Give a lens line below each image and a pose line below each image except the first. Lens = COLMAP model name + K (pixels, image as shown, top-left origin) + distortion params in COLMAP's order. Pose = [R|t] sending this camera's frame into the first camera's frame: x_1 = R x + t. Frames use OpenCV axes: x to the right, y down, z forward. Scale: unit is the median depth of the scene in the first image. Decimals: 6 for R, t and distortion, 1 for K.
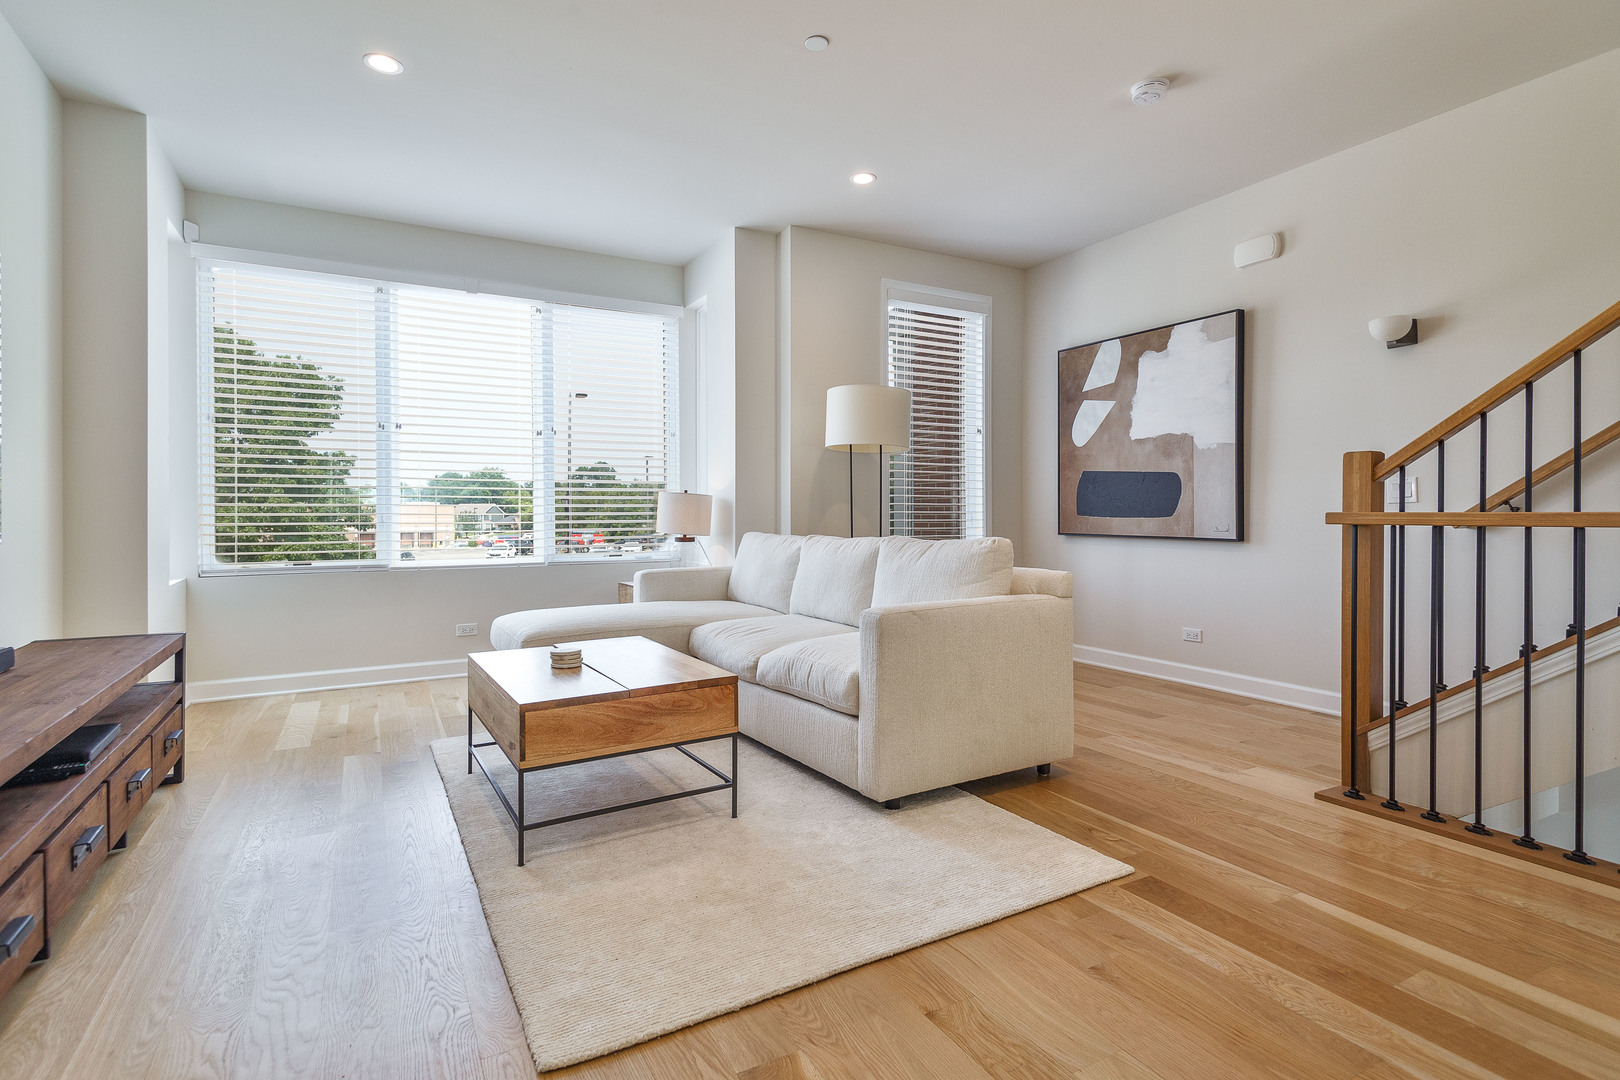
lens RADIAL K [[793.2, 0, 810.3], [0, 793.2, 518.8], [0, 0, 1]] dist [0.036059, -0.022619]
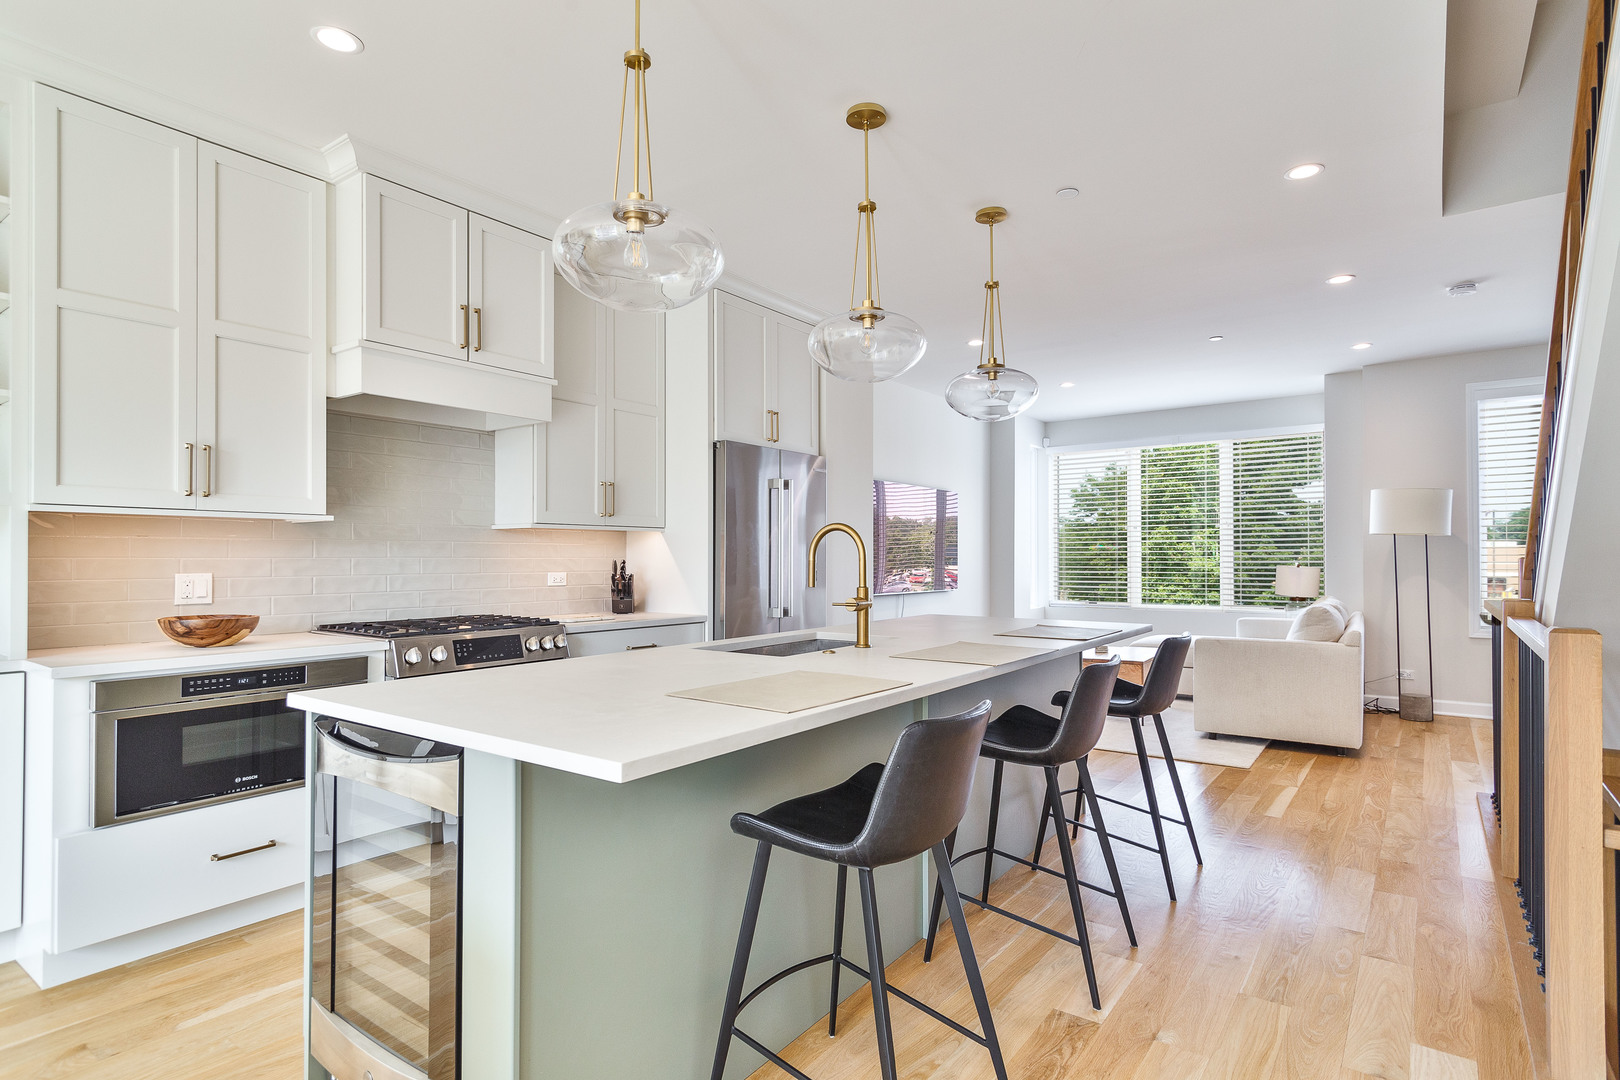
lens RADIAL K [[848.4, 0, 823.8], [0, 848.4, 549.9], [0, 0, 1]] dist [0.015190, -0.000498]
pose [[0.434587, -0.007166, -0.900601, 1.229113], [-0.005012, 0.999934, -0.010374, -0.061544], [0.900616, 0.009022, 0.434522, -0.611536]]
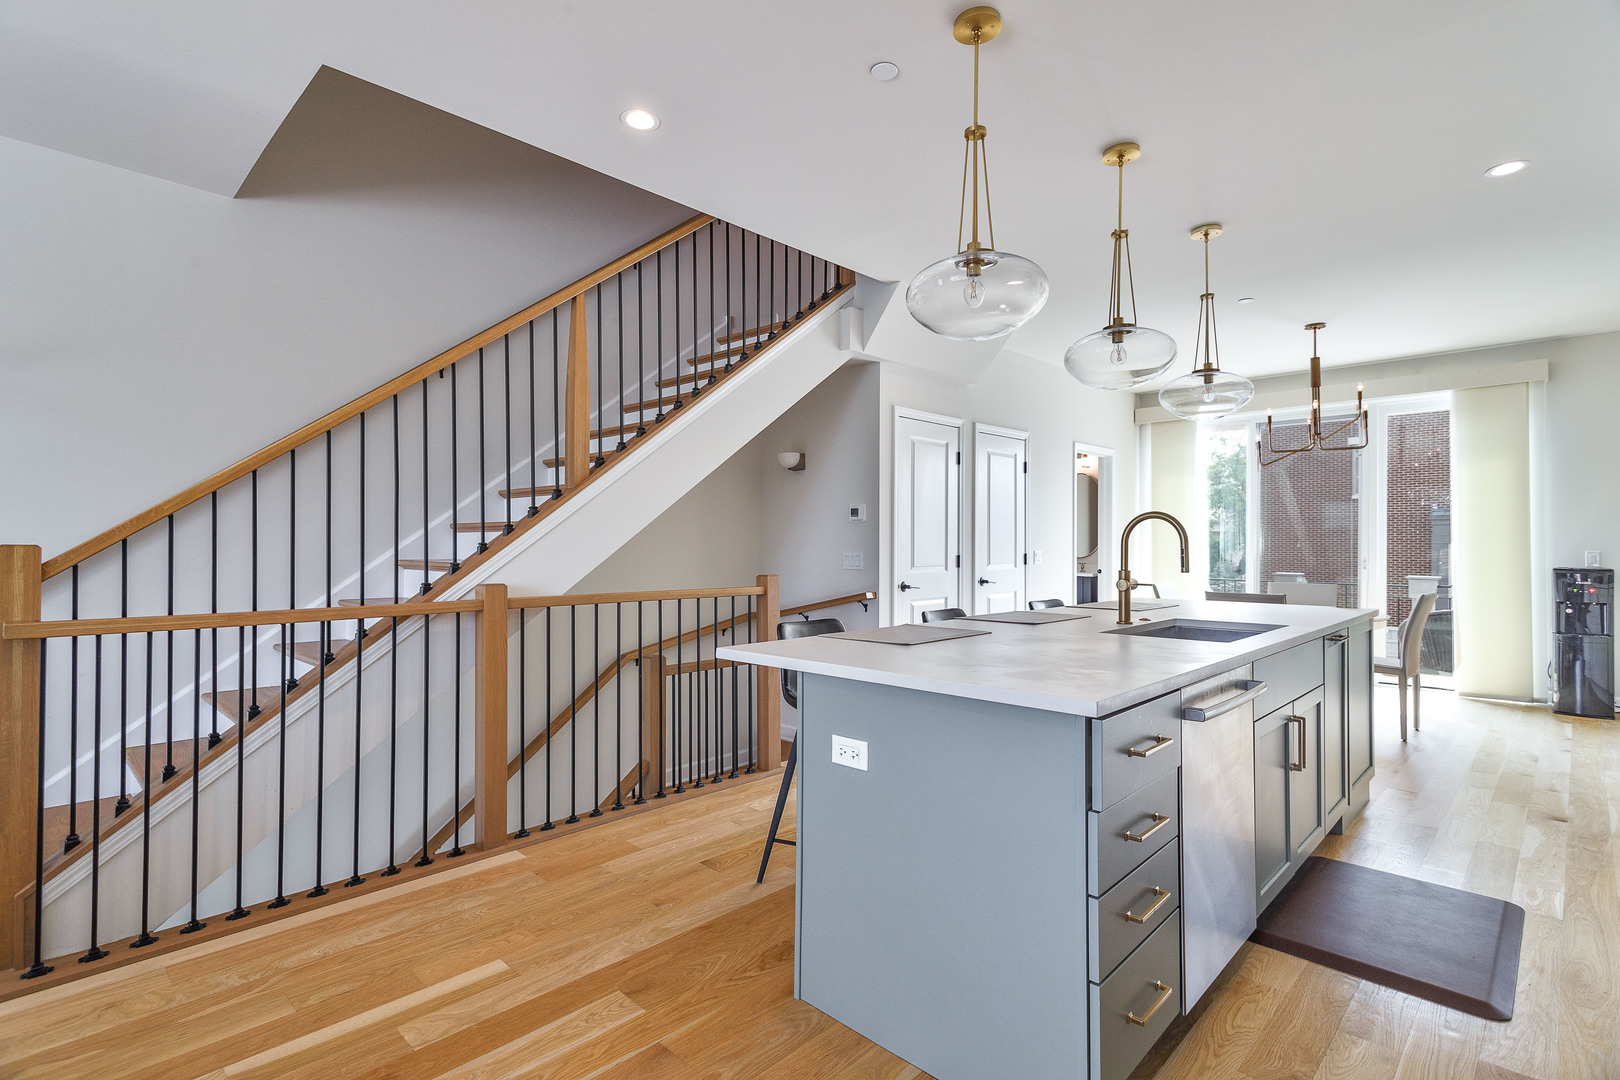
lens RADIAL K [[782.5, 0, 815.9], [0, 782.5, 543.2], [0, 0, 1]] dist [0.007766, -0.000689]
pose [[-0.296047, 0.002987, 0.955169, -0.247962], [0.005495, 0.999984, -0.001424, -0.065070], [-0.955158, 0.004827, -0.296058, 0.379074]]
